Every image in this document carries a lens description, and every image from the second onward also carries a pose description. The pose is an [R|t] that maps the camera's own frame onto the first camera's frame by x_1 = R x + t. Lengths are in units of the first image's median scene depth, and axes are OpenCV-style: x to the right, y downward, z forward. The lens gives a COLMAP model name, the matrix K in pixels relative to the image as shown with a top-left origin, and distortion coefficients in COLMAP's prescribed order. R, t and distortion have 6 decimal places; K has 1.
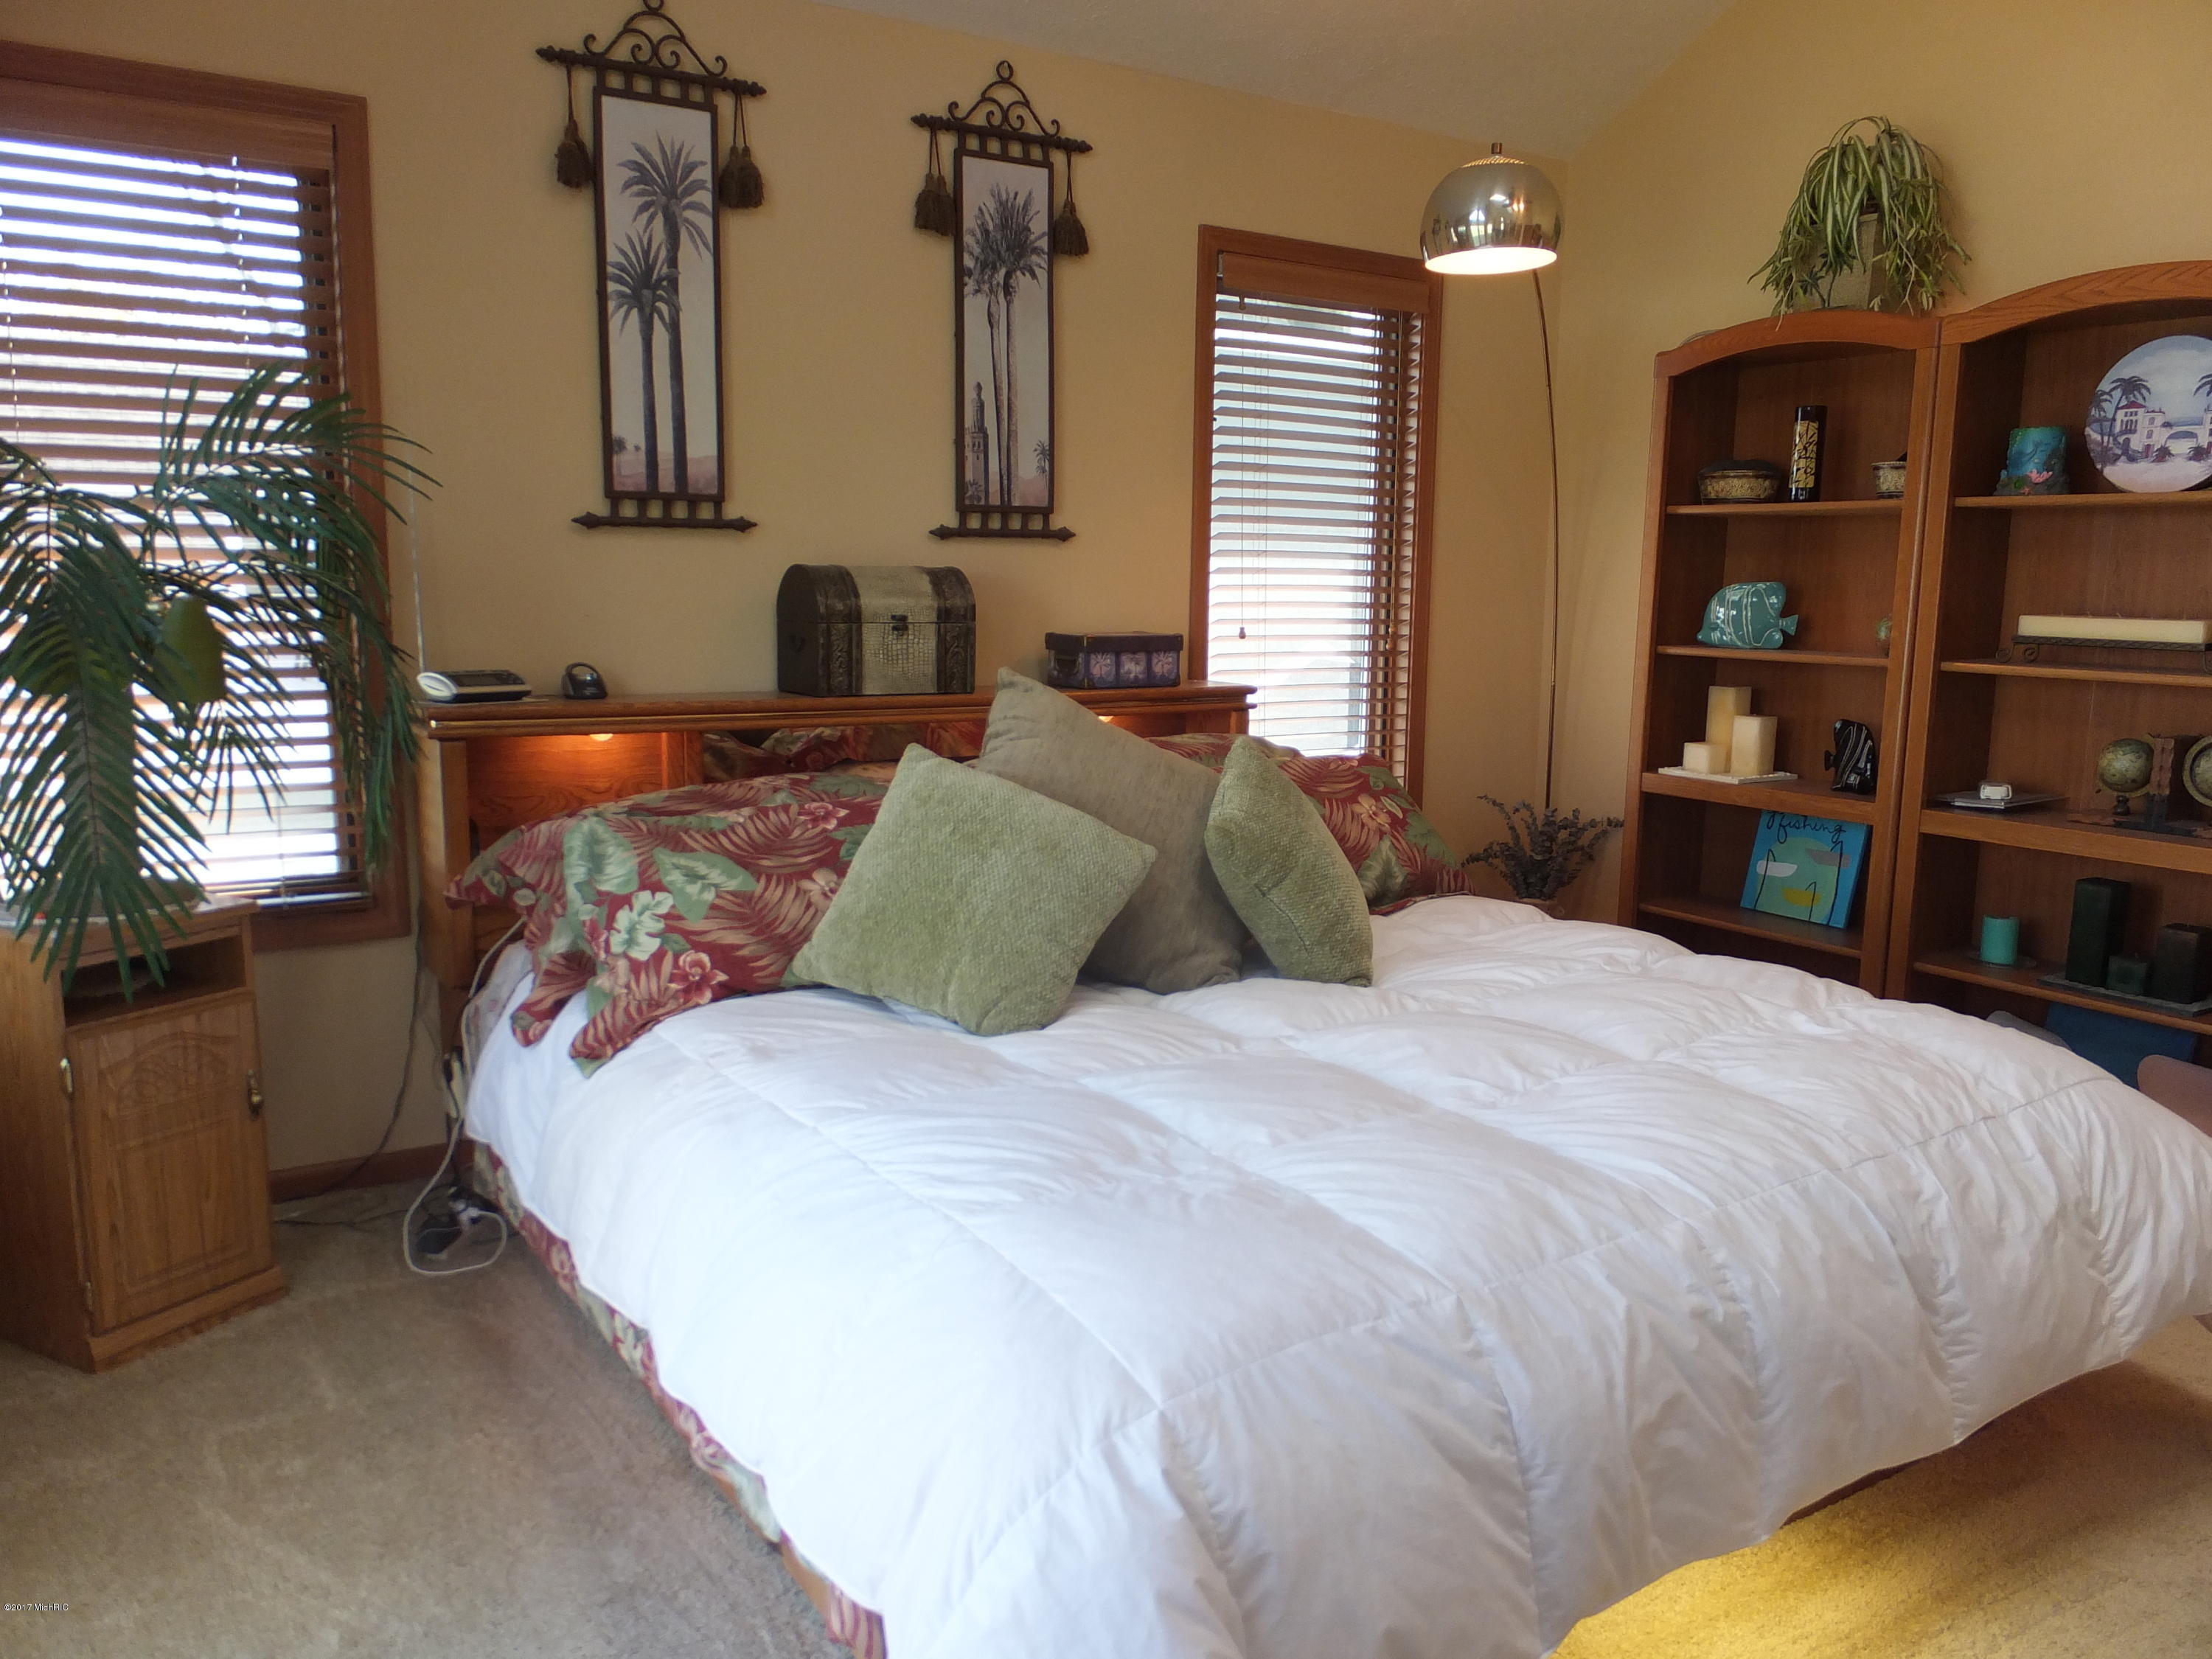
lens RADIAL K [[1669.1, 0, 1094.2], [0, 1669.1, 846.5], [0, 0, 1]] dist [0.002068, 0.004897]
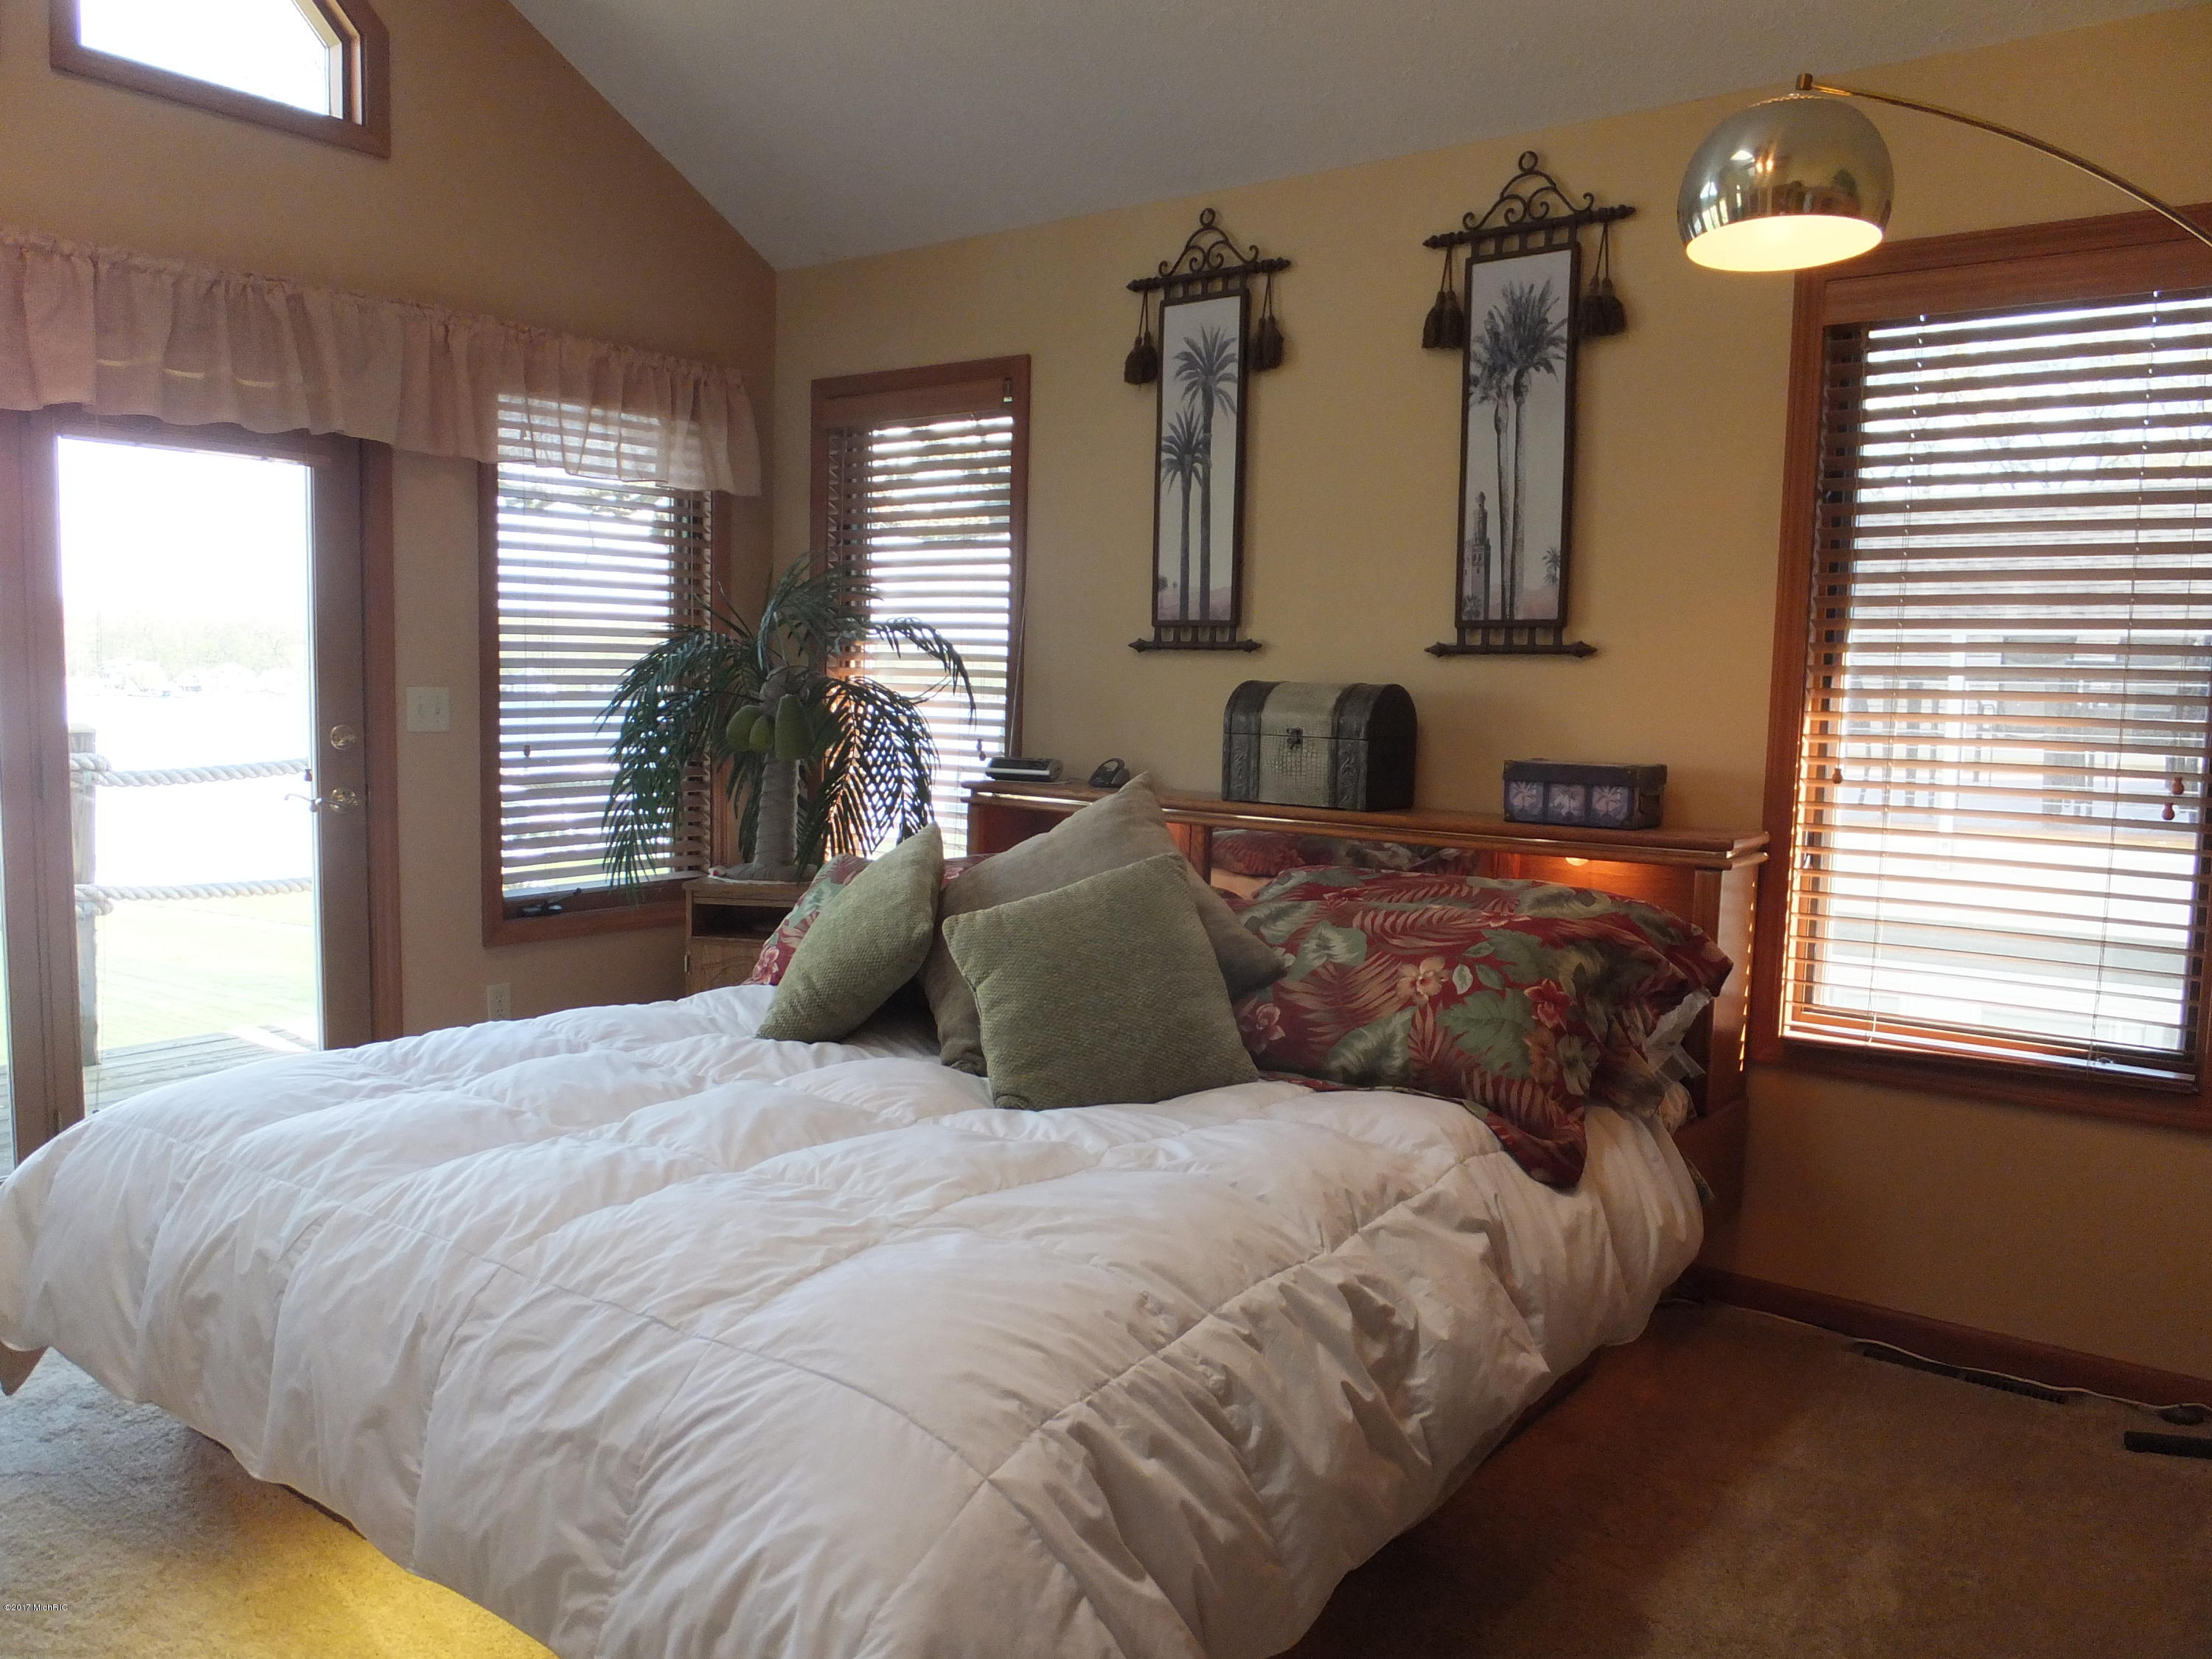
lens RADIAL K [[1669.1, 0, 1094.2], [0, 1669.1, 846.5], [0, 0, 1]] dist [0.002068, 0.004897]
pose [[0.341211, 0.087641, -0.935892, 0.786170], [-0.172845, 0.984517, 0.029177, -0.072407], [0.923959, 0.151809, 0.351076, 0.512286]]
